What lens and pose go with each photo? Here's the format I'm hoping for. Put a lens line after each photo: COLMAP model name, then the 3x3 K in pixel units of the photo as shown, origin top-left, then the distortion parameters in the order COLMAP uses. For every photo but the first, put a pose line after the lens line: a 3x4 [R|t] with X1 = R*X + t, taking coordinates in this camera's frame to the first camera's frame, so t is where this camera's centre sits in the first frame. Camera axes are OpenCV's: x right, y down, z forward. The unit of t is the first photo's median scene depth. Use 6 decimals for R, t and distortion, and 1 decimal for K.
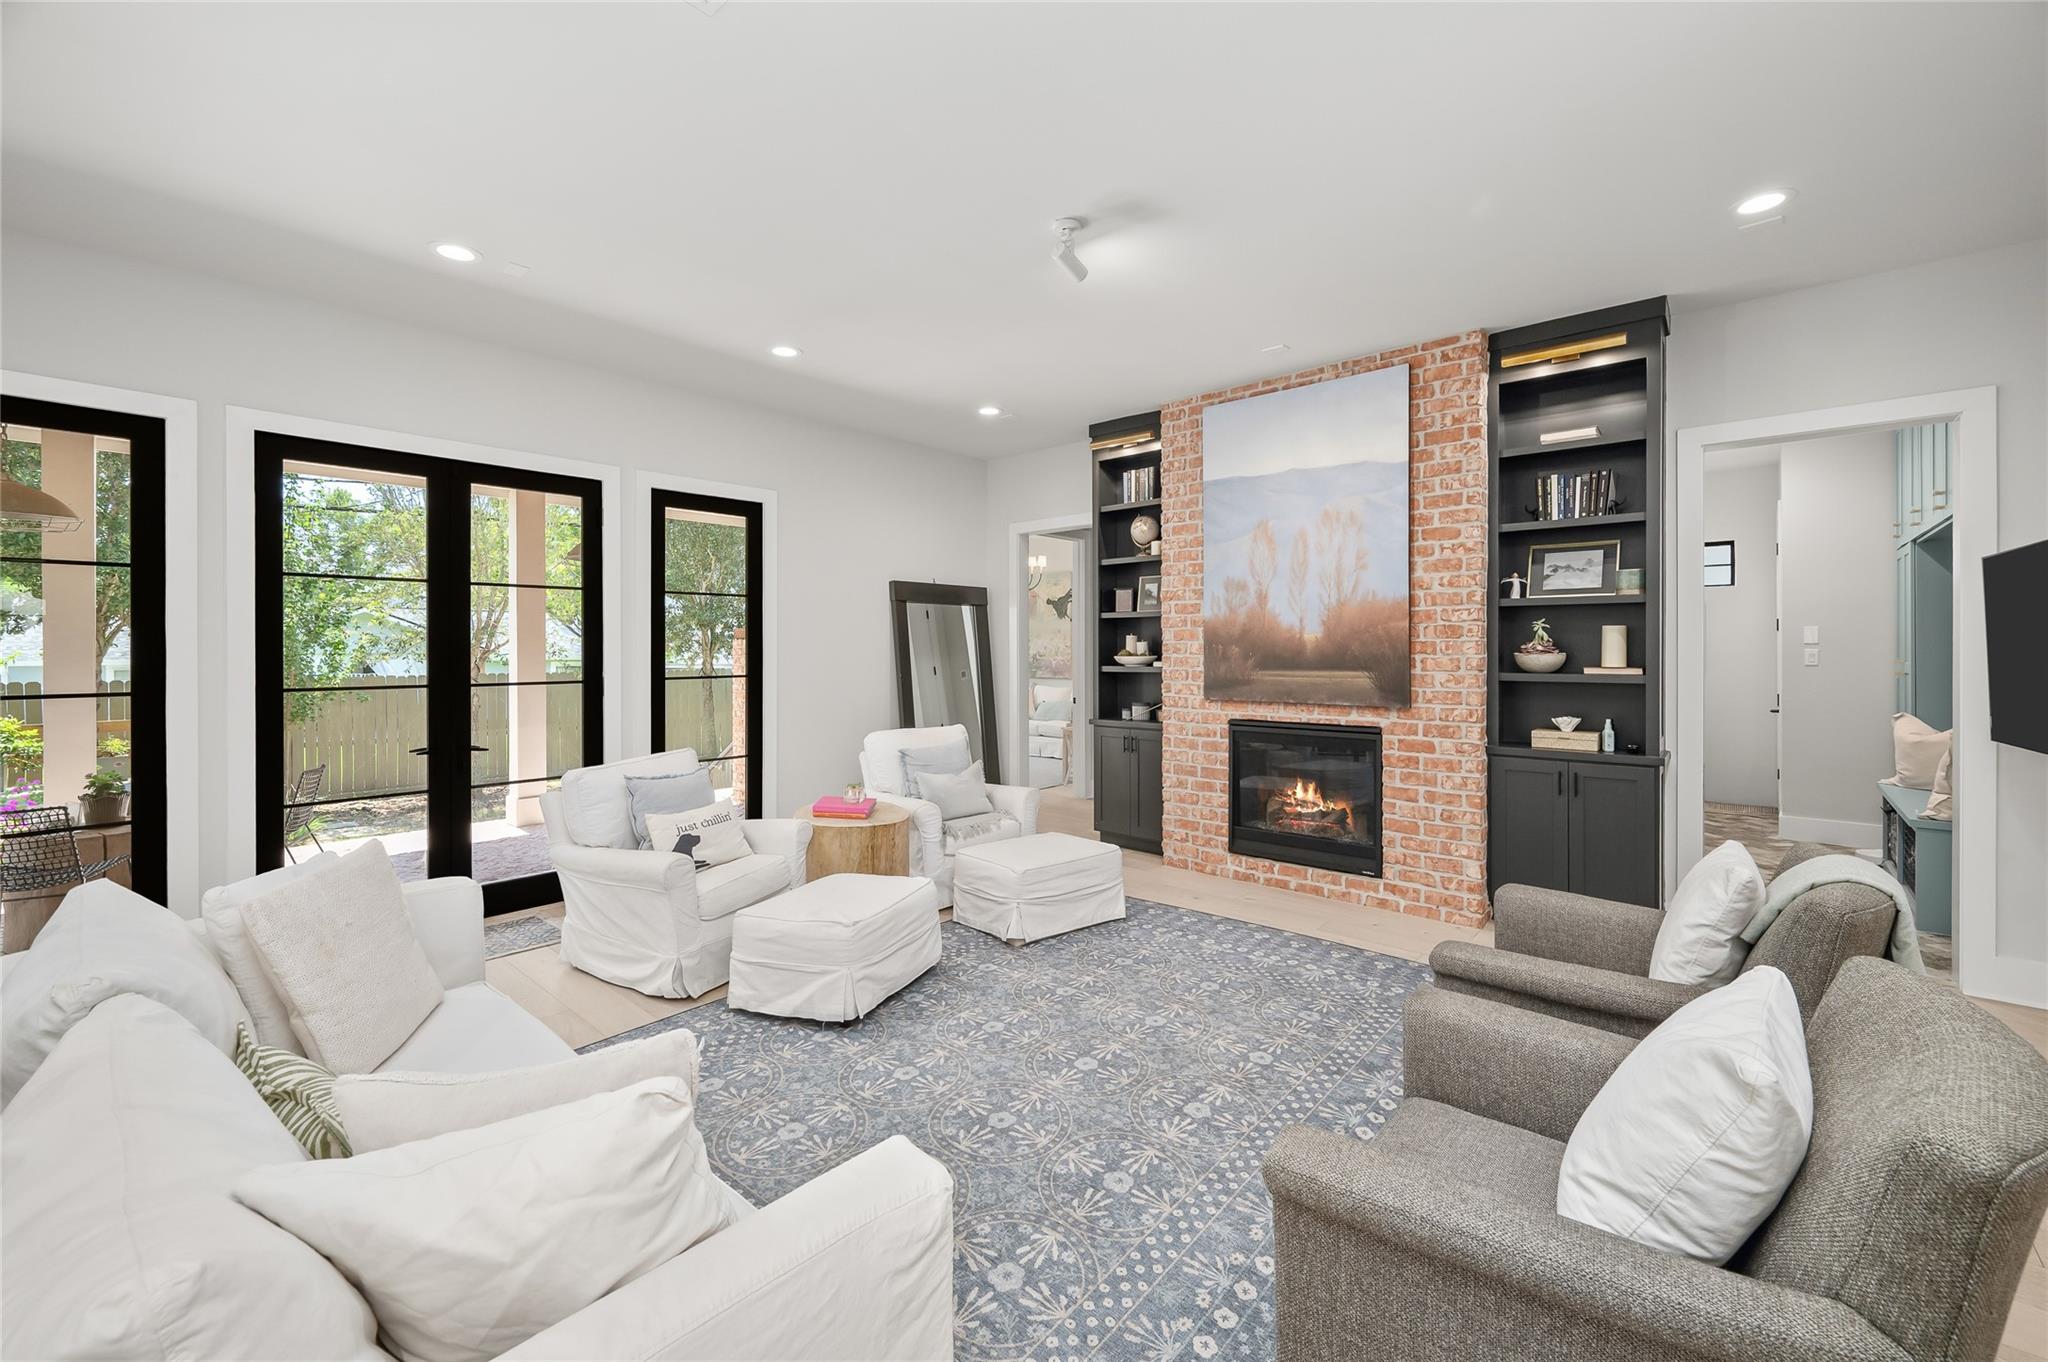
lens RADIAL K [[822.4, 0, 1033.8], [0, 822.4, 648.6], [0, 0, 1]] dist [-0.000360, -0.000139]
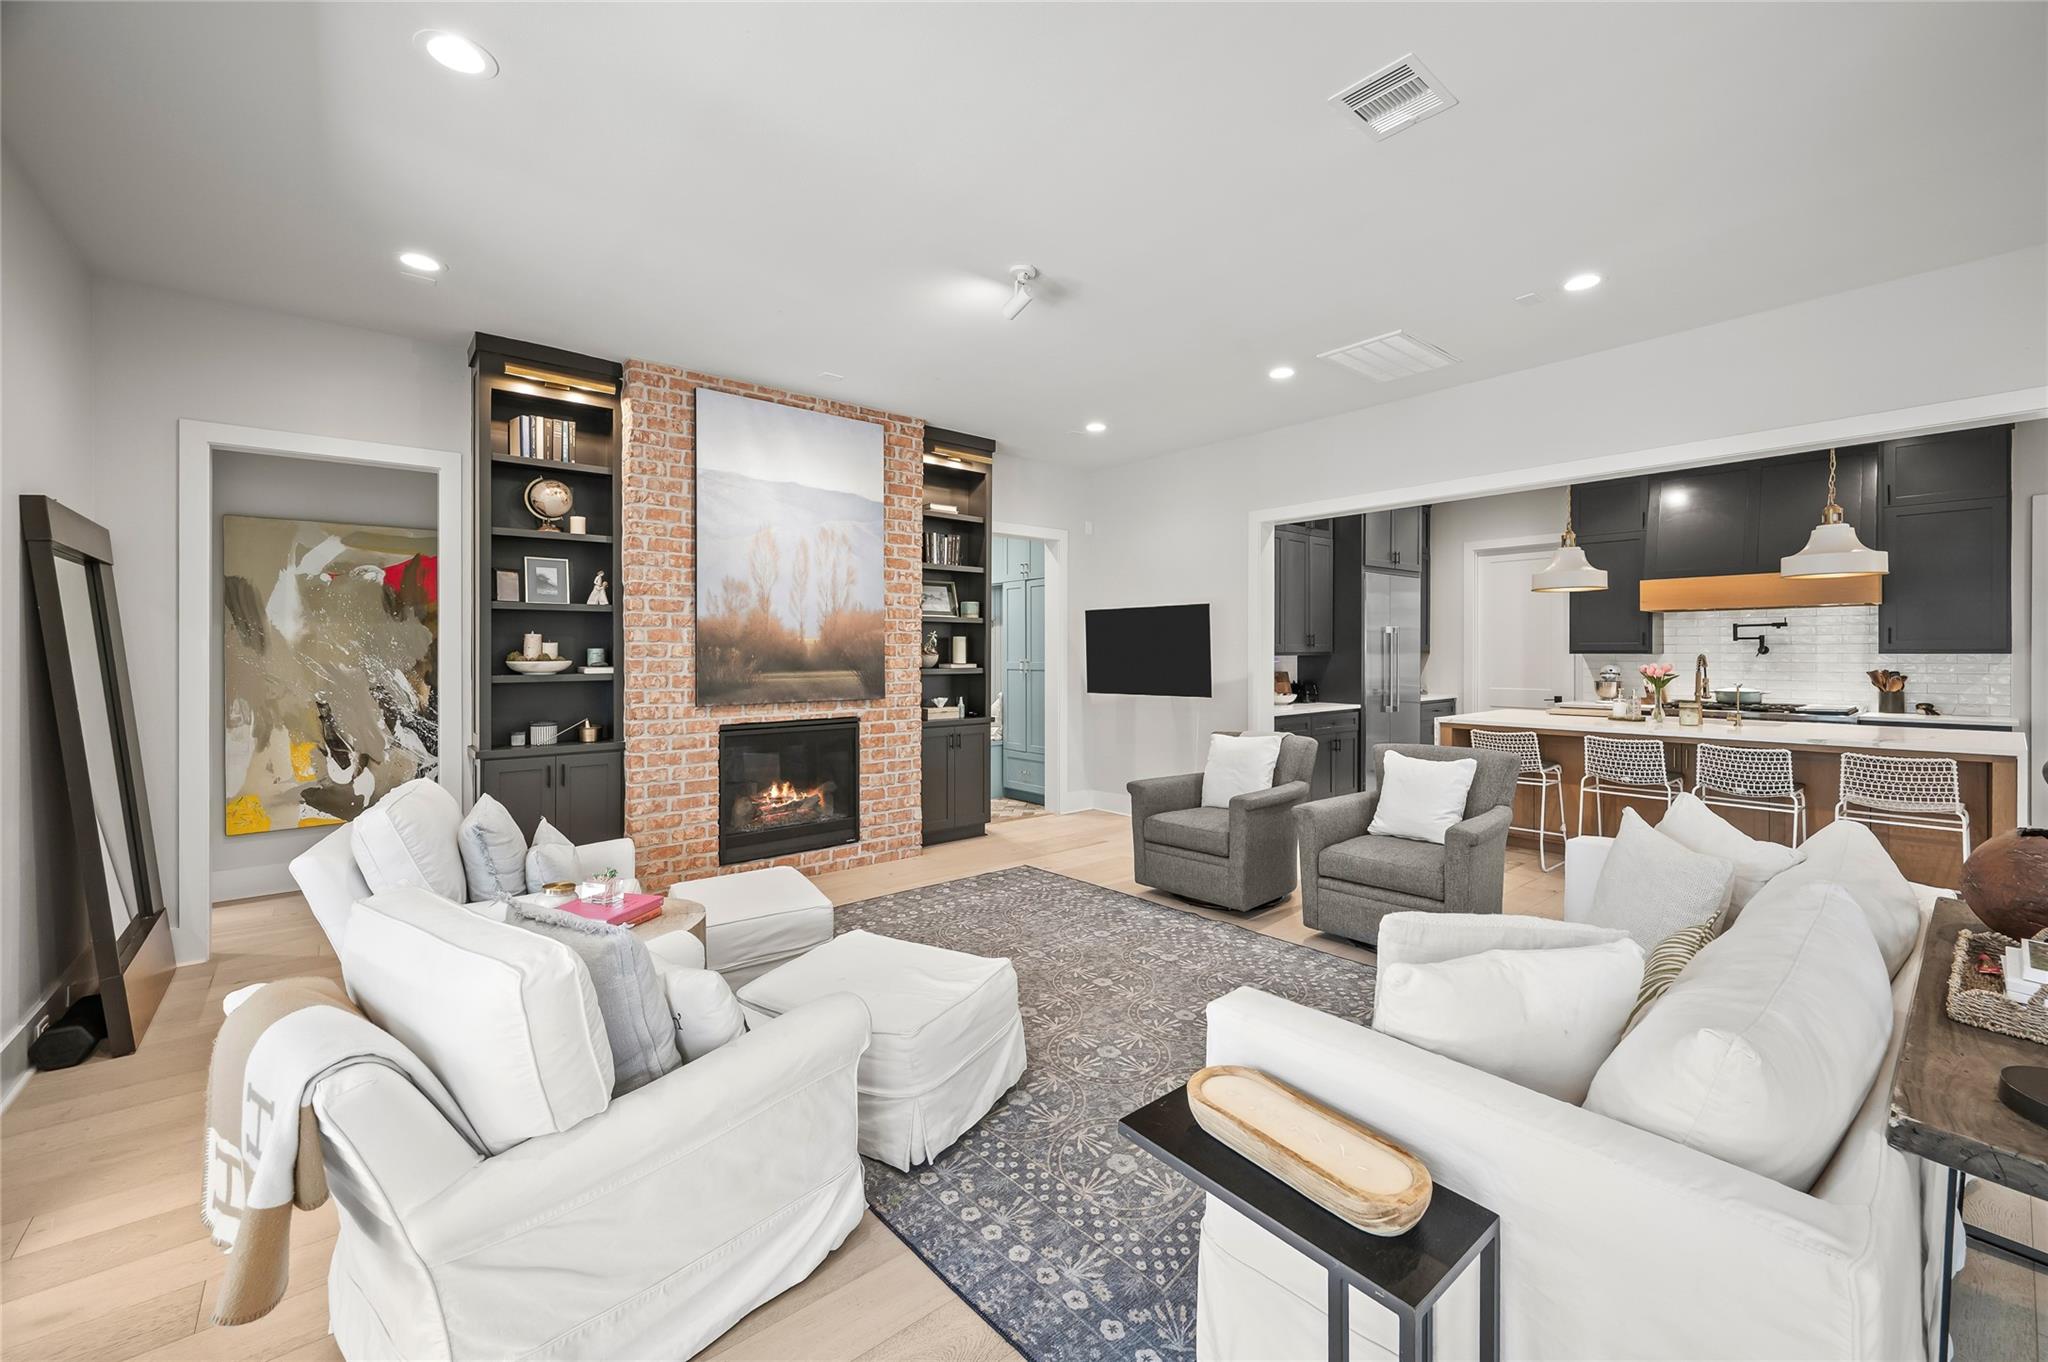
lens RADIAL K [[822.4, 0, 1033.8], [0, 822.4, 648.6], [0, 0, 1]] dist [-0.000360, -0.000139]
pose [[0.144747, 0.006225, 0.989449, -0.757333], [0.001922, 0.999977, -0.006572, 0.004681], [-0.989467, 0.002853, 0.144731, 0.587711]]
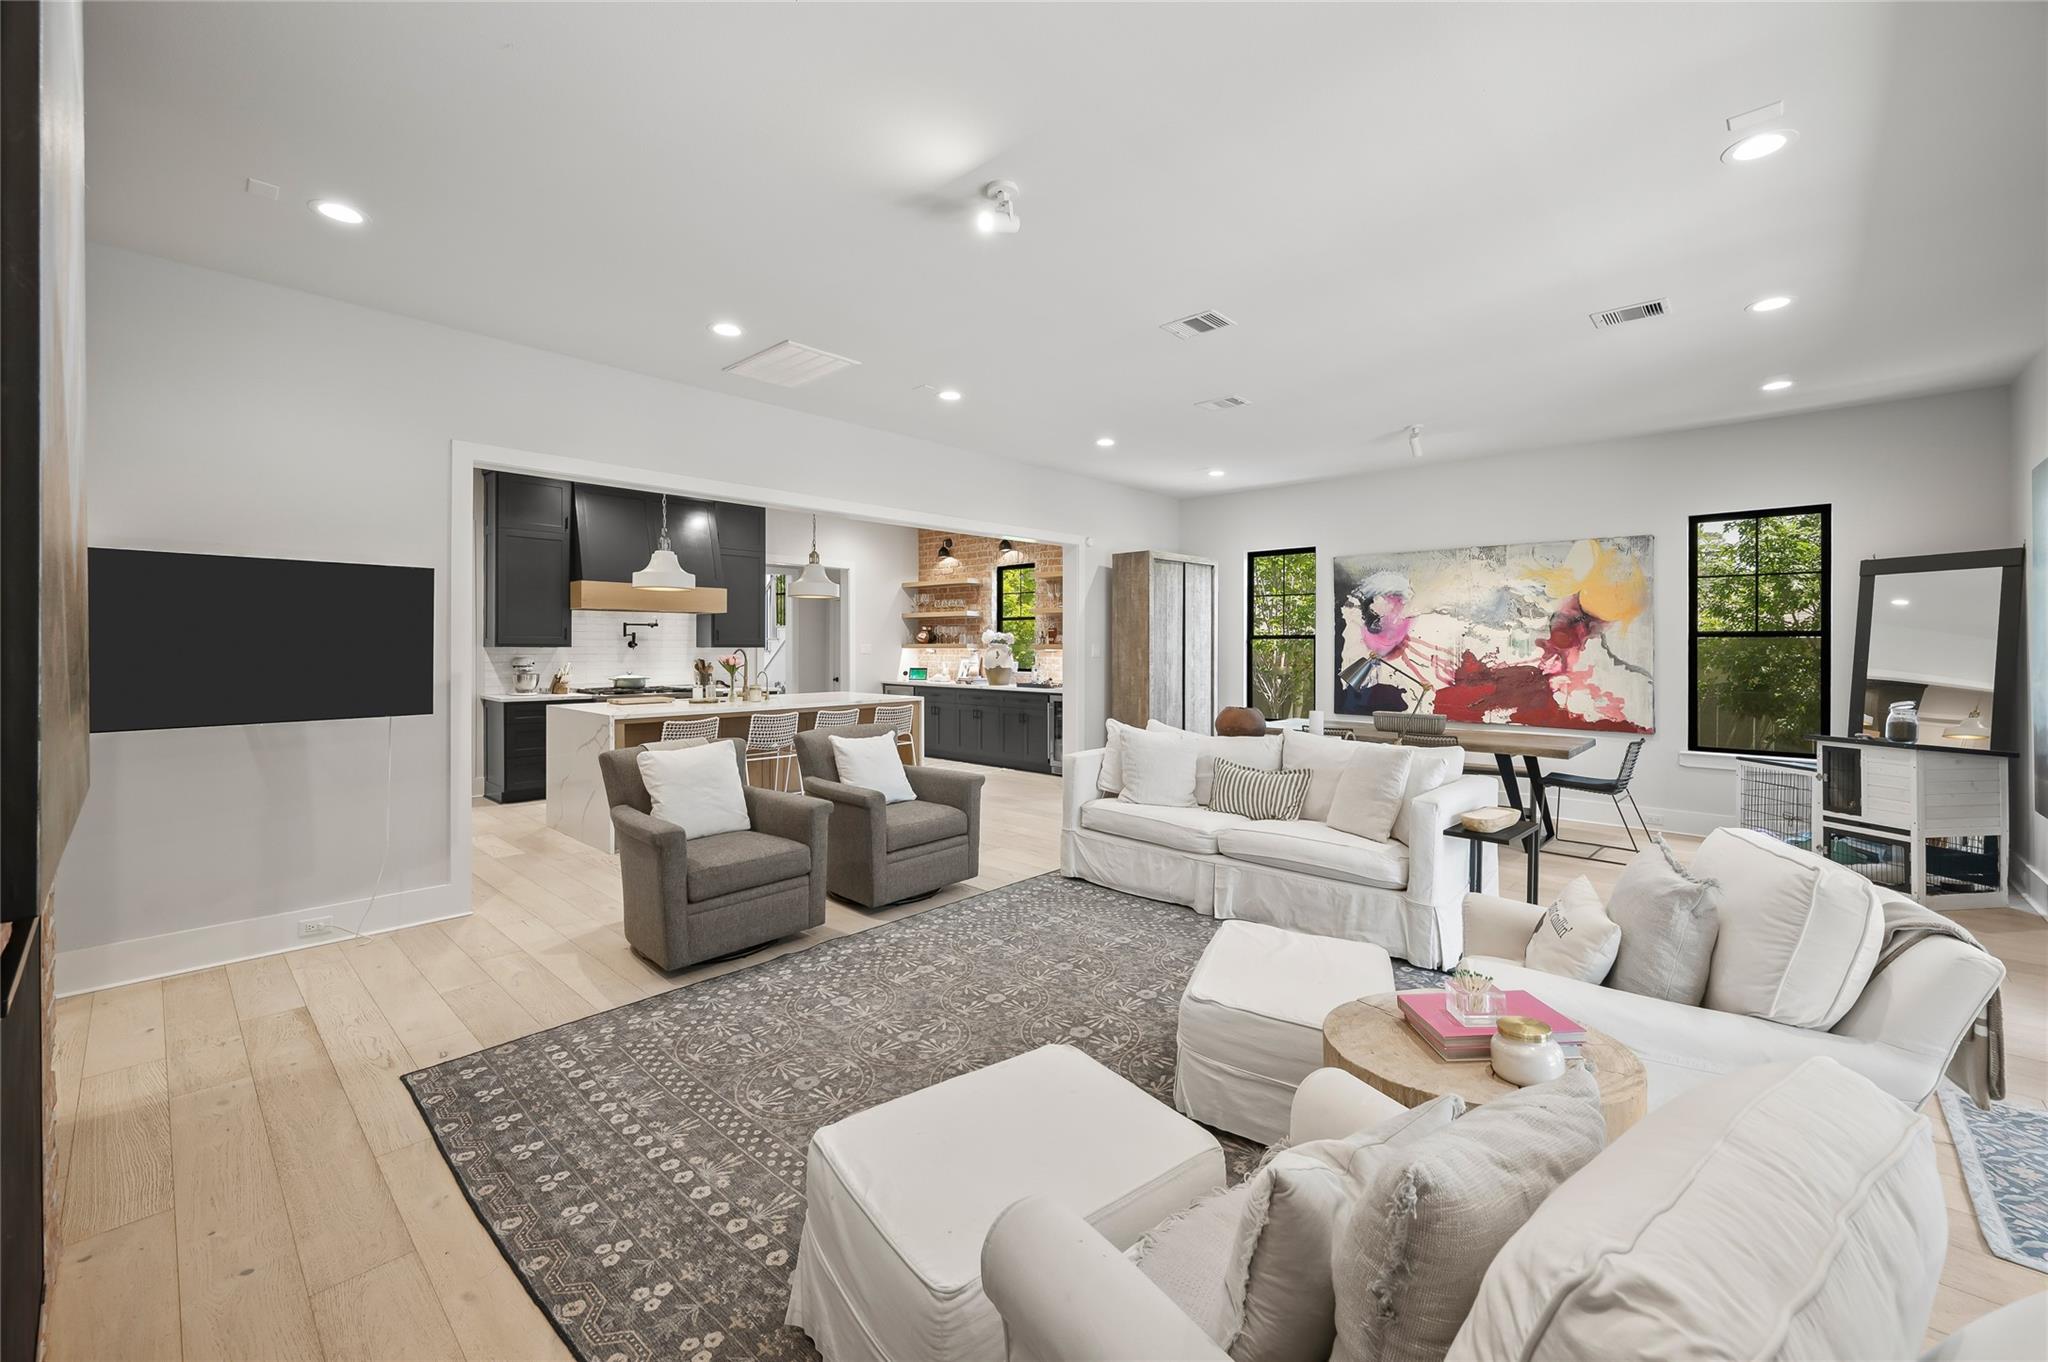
lens RADIAL K [[822.4, 0, 1033.8], [0, 822.4, 648.6], [0, 0, 1]] dist [-0.000360, -0.000139]
pose [[-0.999708, -0.001960, 0.024082, -0.011176], [-0.001918, 0.999997, 0.001768, 0.004349], [-0.024086, 0.001721, -0.999708, 1.379549]]
